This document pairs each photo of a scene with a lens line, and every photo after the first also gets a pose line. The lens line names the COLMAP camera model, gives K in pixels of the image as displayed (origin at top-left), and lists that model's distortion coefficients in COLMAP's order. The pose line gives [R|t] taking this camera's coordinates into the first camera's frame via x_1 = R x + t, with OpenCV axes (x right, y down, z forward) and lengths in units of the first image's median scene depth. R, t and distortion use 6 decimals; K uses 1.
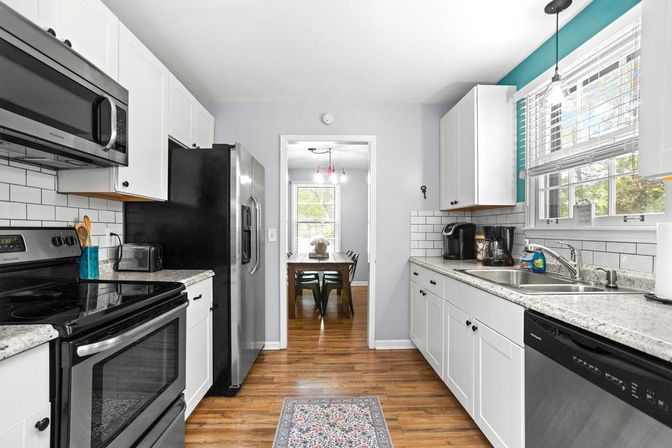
lens RADIAL K [[325.4, 0, 336.5], [0, 325.4, 229.4], [0, 0, 1]] dist [0.003319, 0.002358]
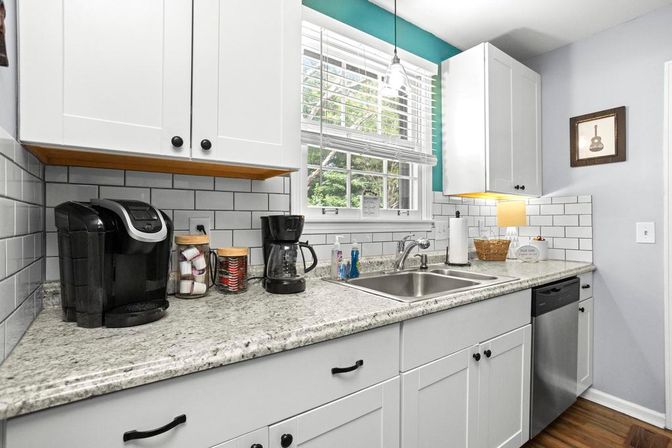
lens RADIAL K [[325.4, 0, 333.3], [0, 325.4, 217.2], [0, 0, 1]] dist [0.003319, 0.002358]
pose [[-0.562603, 0.013484, 0.826617, 0.000979], [-0.005373, 0.999786, -0.019966, 0.008247], [-0.826710, -0.015674, -0.562410, 1.725505]]
